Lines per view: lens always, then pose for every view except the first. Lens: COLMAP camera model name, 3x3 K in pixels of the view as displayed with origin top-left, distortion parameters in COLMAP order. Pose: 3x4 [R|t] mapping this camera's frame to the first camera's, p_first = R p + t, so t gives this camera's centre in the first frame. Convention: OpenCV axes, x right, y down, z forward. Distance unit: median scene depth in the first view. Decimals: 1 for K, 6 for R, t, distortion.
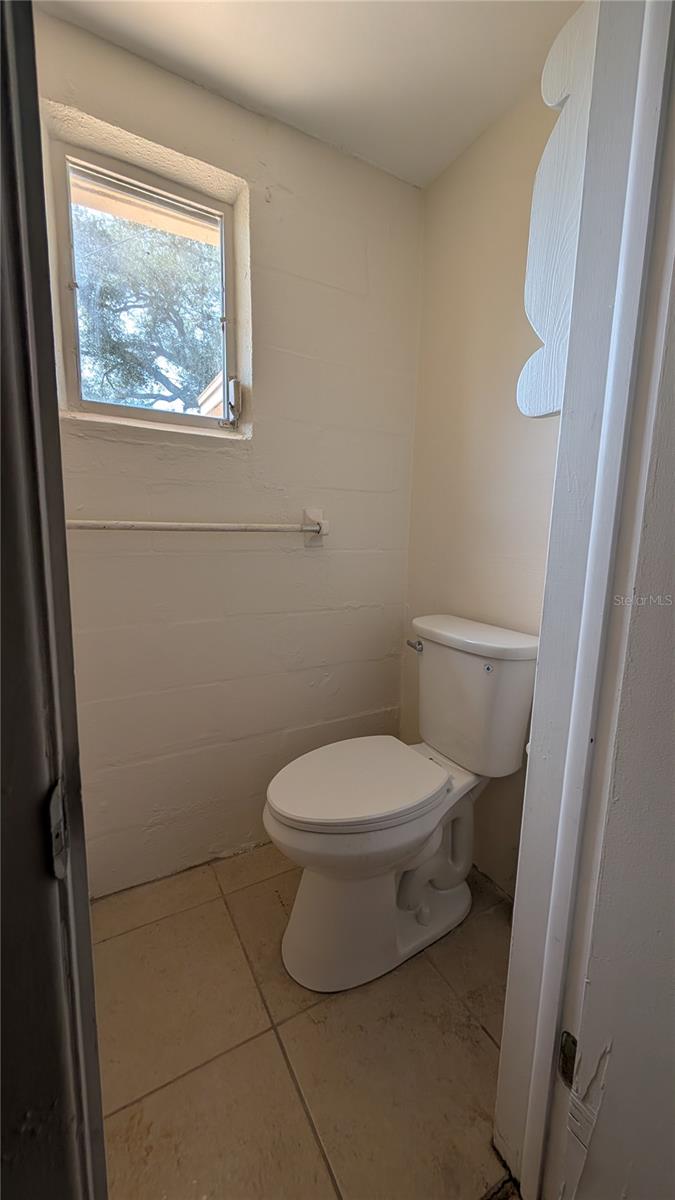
lens RADIAL K [[456.6, 0, 337.6], [0, 456.6, 600.4], [0, 0, 1]] dist [-0.001662, 0.000710]
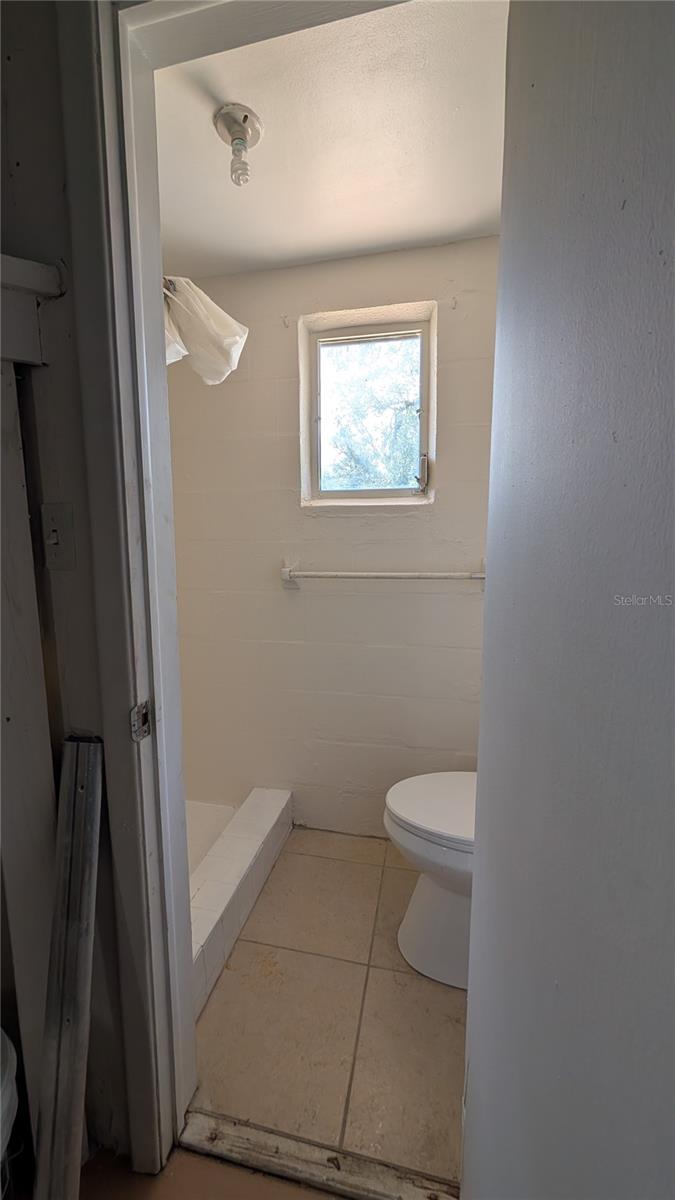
lens RADIAL K [[456.6, 0, 334.2], [0, 456.6, 599.8], [0, 0, 1]] dist [-0.001662, 0.000710]
pose [[0.749270, 0.061039, -0.659446, 0.445336], [-0.080055, 0.996790, 0.001305, -0.078604], [0.657408, 0.051815, 0.751751, -0.076855]]
